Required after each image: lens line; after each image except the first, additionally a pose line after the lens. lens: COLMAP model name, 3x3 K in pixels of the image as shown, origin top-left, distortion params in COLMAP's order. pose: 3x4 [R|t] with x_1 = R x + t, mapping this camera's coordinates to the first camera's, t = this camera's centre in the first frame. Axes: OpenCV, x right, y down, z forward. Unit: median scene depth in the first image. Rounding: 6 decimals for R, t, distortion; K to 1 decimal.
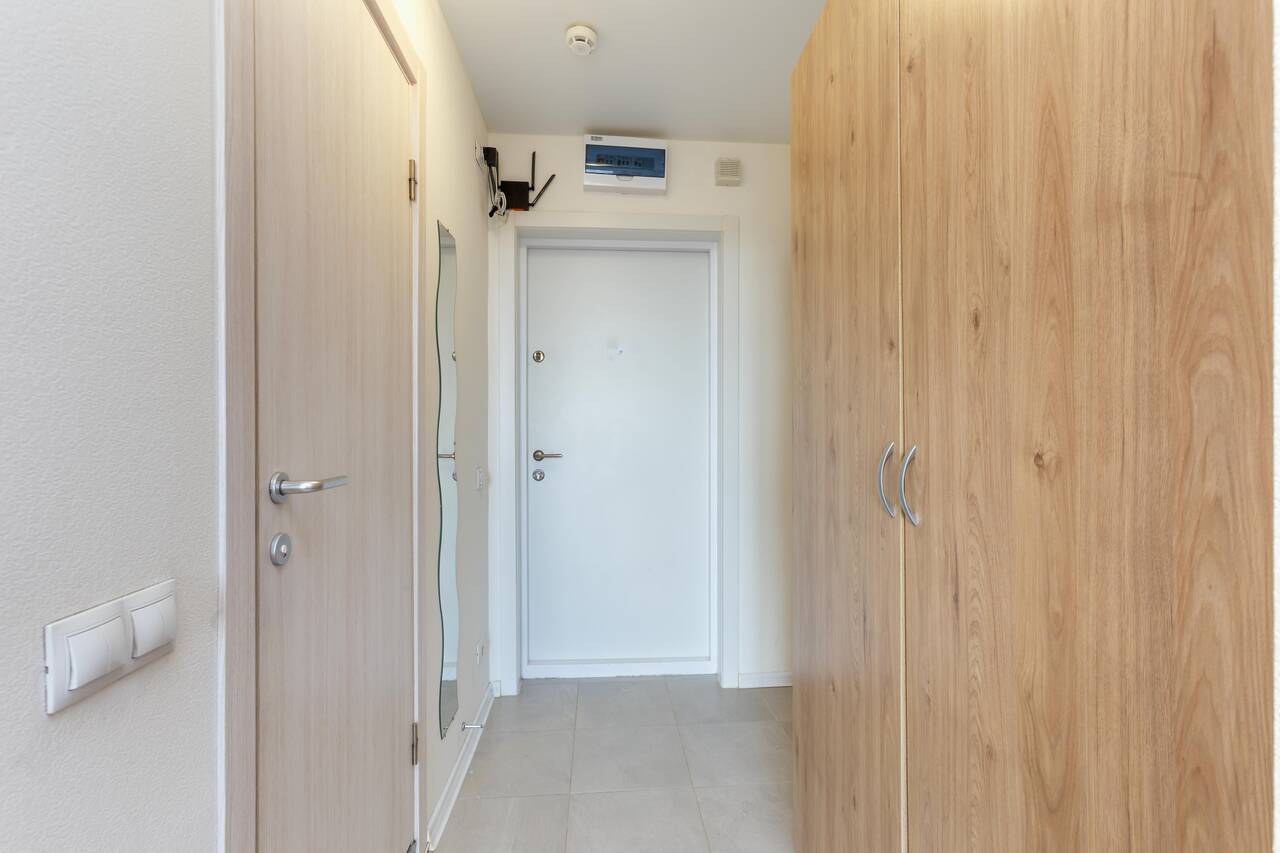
lens RADIAL K [[586.5, 0, 646.0], [0, 586.5, 425.0], [0, 0, 1]] dist [-0.001383, 0.000565]
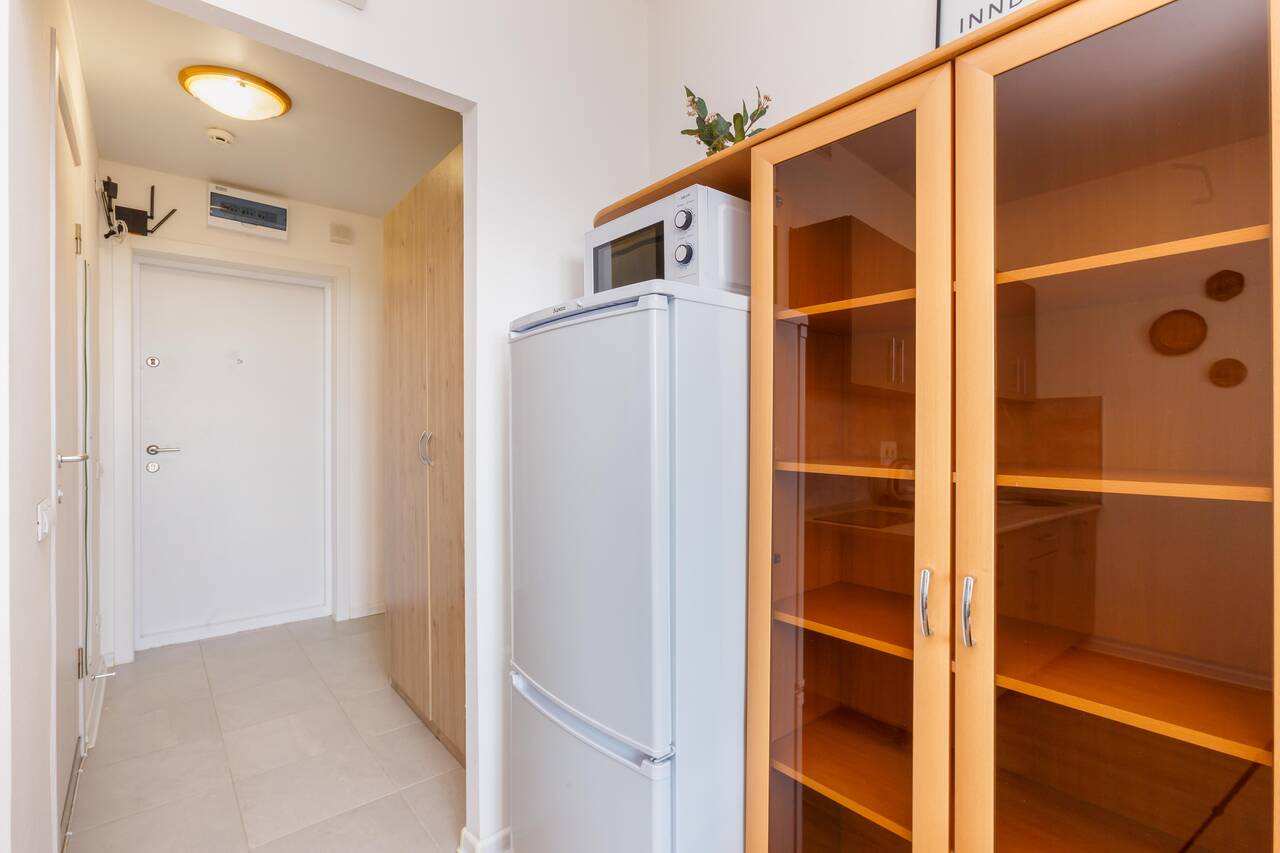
lens RADIAL K [[586.5, 0, 646.0], [0, 586.5, 425.0], [0, 0, 1]] dist [-0.001383, 0.000565]
pose [[0.812271, -0.002237, 0.583276, -0.077222], [-0.000625, 0.999989, 0.004706, -0.001689], [-0.583280, -0.004187, 0.812261, -0.504244]]
